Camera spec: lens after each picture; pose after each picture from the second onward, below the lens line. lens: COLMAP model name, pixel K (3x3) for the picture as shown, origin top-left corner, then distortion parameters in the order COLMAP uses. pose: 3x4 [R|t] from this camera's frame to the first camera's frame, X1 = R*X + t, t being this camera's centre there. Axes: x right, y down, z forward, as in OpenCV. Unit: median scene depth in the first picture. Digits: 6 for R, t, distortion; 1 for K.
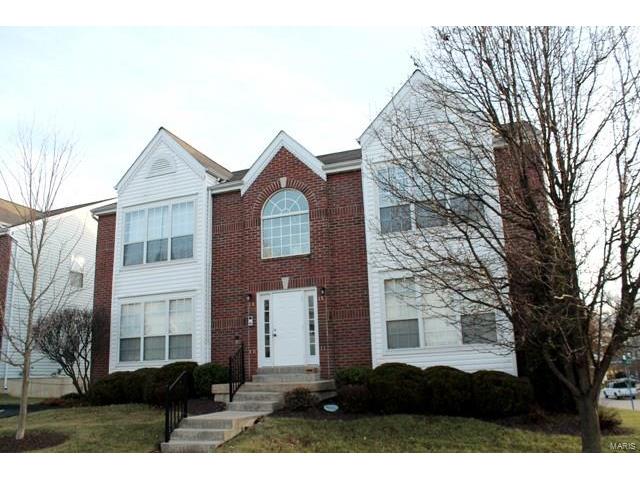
lens RADIAL K [[540.8, 0, 320.0], [0, 540.8, 240.0], [0, 0, 1]] dist [-0.143092, 0.142038]
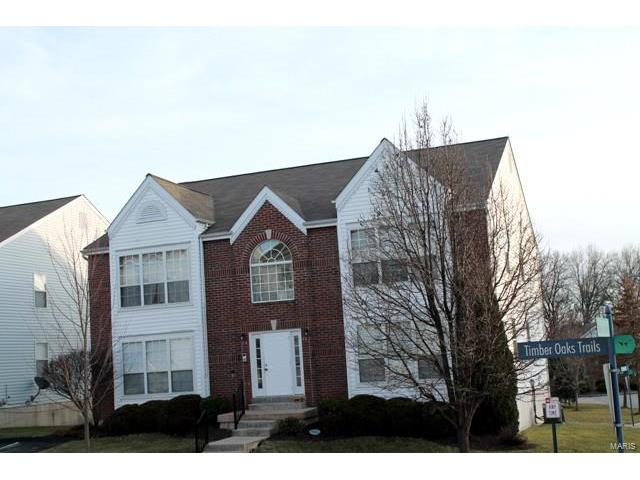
lens RADIAL K [[848.2, 0, 320.0], [0, 848.2, 240.0], [0, 0, 1]] dist [-0.008326, -0.008229]
pose [[0.999427, -0.024960, 0.022868, -0.001818], [0.022349, 0.993891, 0.108078, -0.294240], [-0.025426, -0.107505, 0.993879, -0.791732]]
